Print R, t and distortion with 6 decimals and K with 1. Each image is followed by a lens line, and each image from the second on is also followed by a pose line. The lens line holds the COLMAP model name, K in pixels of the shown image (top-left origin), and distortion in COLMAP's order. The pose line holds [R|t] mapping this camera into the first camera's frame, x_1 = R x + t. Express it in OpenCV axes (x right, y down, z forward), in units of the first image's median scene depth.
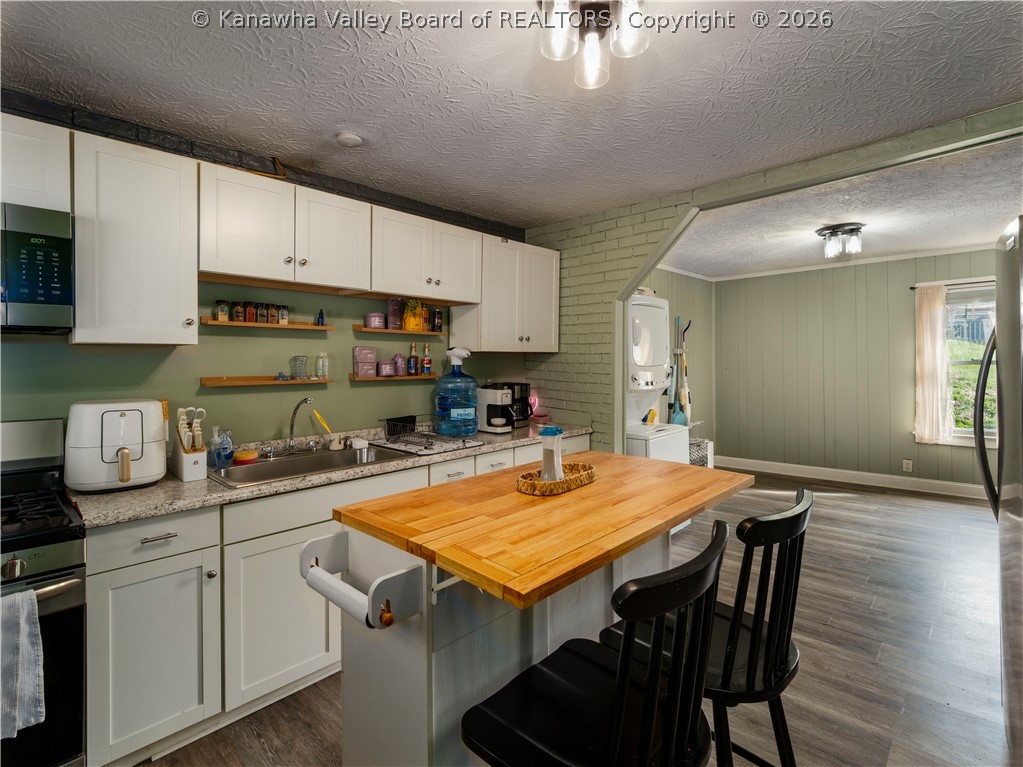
lens RADIAL K [[489.0, 0, 512.8], [0, 489.0, 393.3], [0, 0, 1]] dist [0.000162, -0.011827]
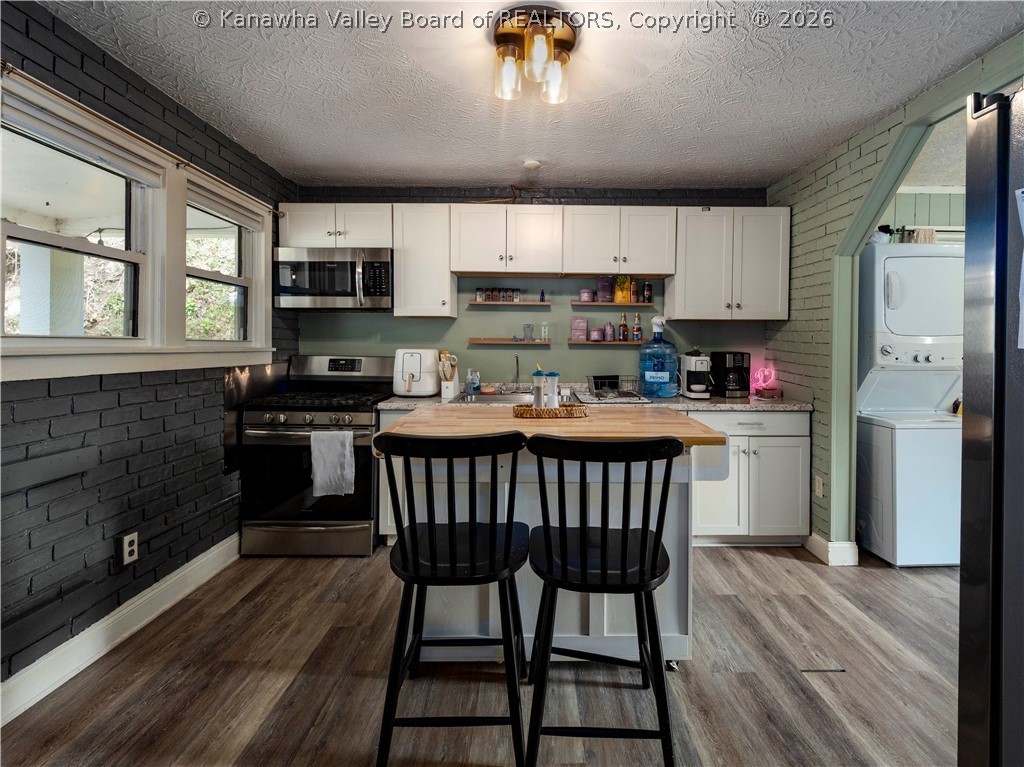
lens RADIAL K [[475.2, 0, 512.0], [0, 475.2, 383.5], [0, 0, 1]] dist [0.003157, -0.010926]
pose [[0.685962, 0.078368, -0.723405, 0.462348], [-0.057606, 0.996912, 0.053374, 0.019503], [0.725353, 0.005060, 0.688358, 0.029528]]
